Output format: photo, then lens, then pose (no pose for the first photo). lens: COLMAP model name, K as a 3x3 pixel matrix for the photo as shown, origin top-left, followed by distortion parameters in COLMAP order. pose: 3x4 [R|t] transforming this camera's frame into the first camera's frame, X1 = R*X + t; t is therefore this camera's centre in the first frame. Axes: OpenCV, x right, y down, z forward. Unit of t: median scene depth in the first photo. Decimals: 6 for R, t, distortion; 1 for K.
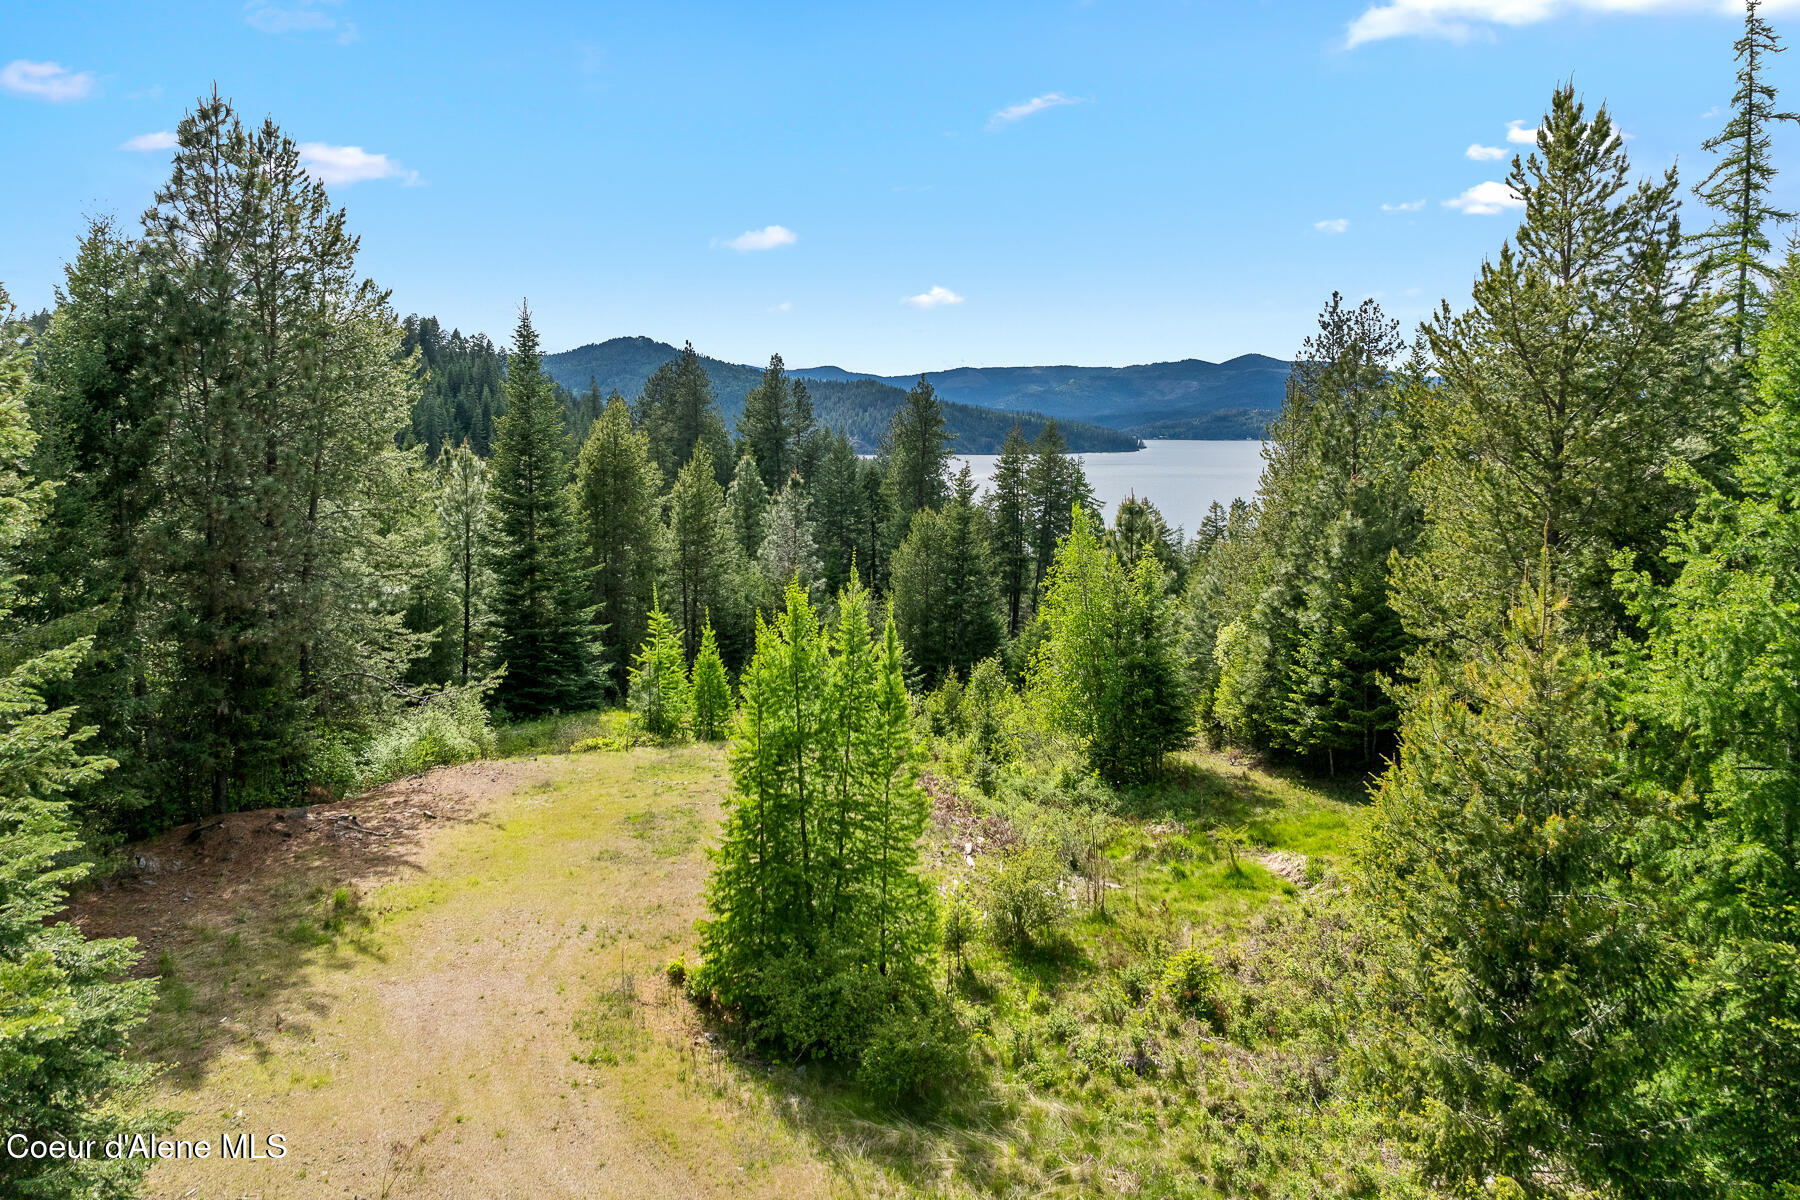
lens RADIAL K [[1265.3, 0, 888.2], [0, 1265.3, 604.8], [0, 0, 1]] dist [-0.048938, 0.004525]
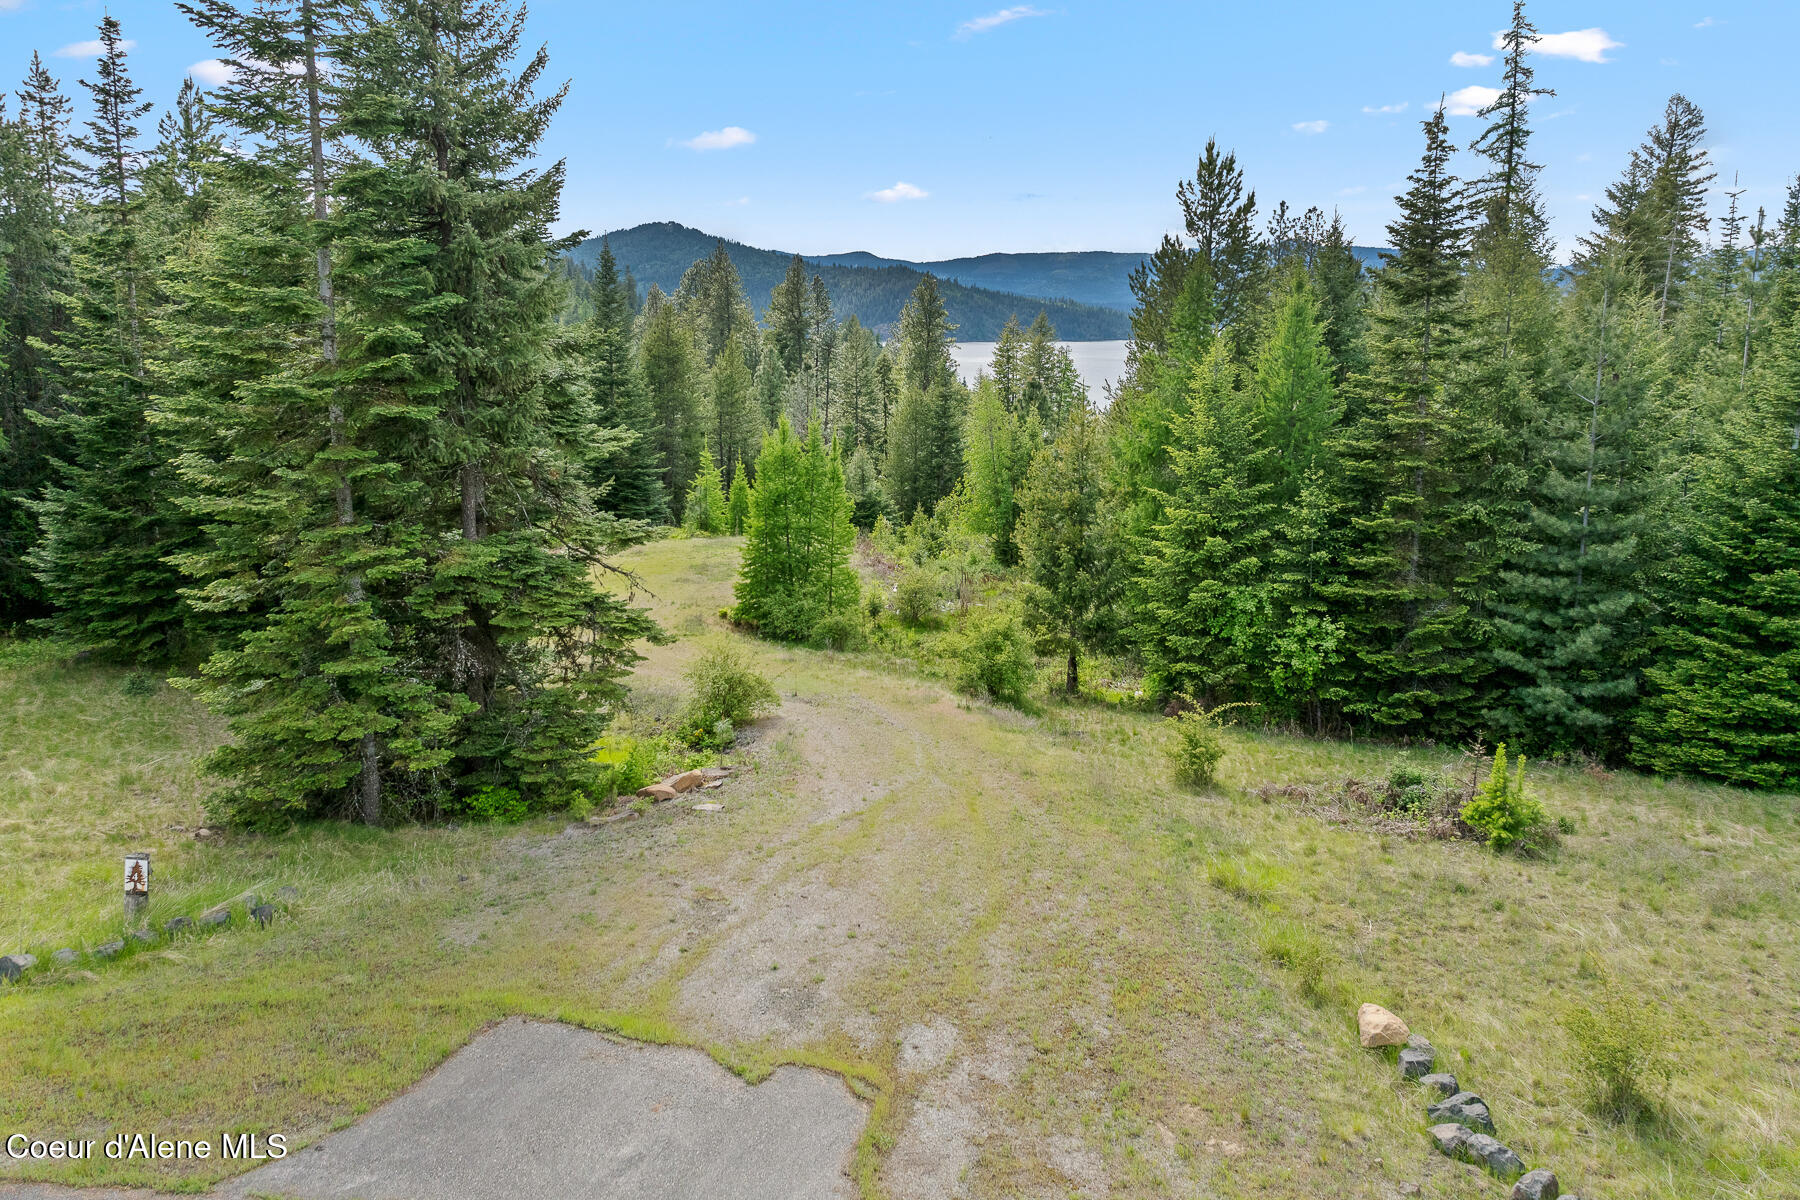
lens RADIAL K [[1265.3, 0, 907.1], [0, 1265.3, 585.5], [0, 0, 1]] dist [-0.048938, 0.004525]
pose [[0.999942, 0.003737, -0.010103, 0.055881], [-0.002998, 0.997381, 0.072258, 0.042921], [0.010347, -0.072223, 0.997335, -0.389389]]
